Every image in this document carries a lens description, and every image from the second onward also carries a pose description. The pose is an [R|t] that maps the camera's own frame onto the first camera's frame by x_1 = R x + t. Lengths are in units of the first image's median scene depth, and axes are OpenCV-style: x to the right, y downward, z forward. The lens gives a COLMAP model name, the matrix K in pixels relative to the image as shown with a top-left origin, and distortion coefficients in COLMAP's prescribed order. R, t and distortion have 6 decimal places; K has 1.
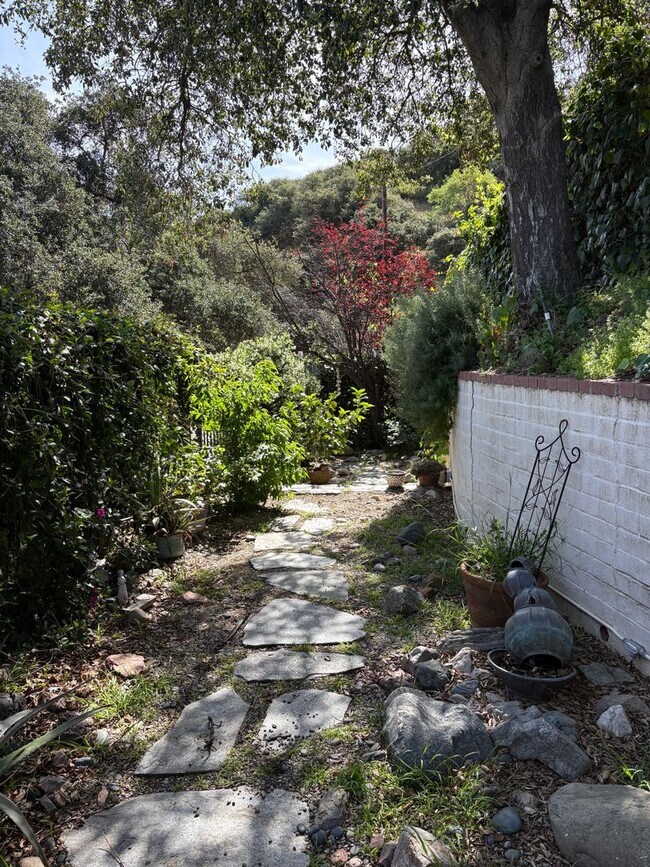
lens RADIAL K [[659.4, 0, 322.5], [0, 659.4, 425.2], [0, 0, 1]] dist [0.005073, 0.008063]
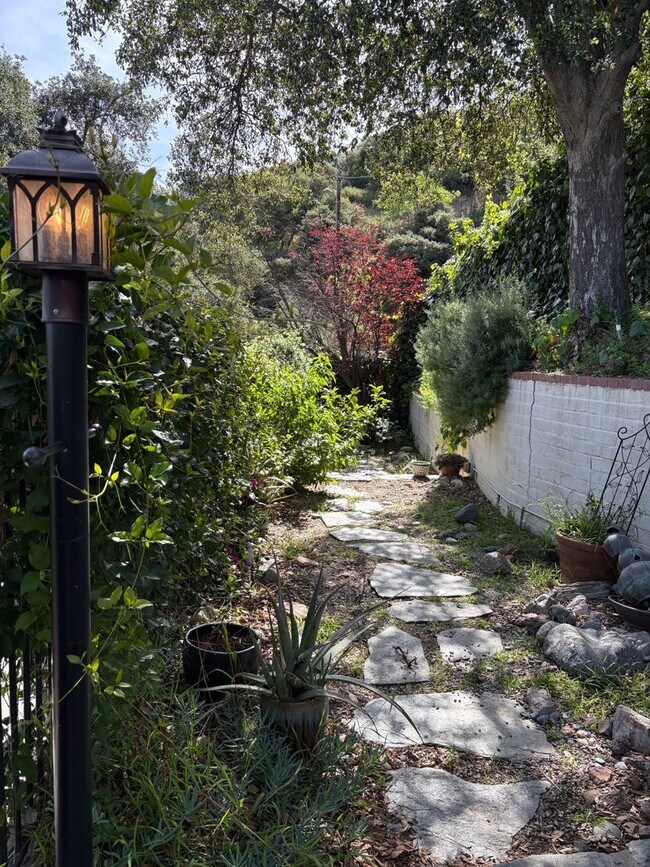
lens RADIAL K [[654.9, 0, 325.0], [0, 654.9, 433.5], [0, 0, 1]] dist [0.010541, -0.002432]
pose [[0.994520, 0.031762, 0.099608, -0.290173], [-0.033164, 0.999372, 0.012447, 0.027332], [-0.099151, -0.015683, 0.994949, -0.120653]]
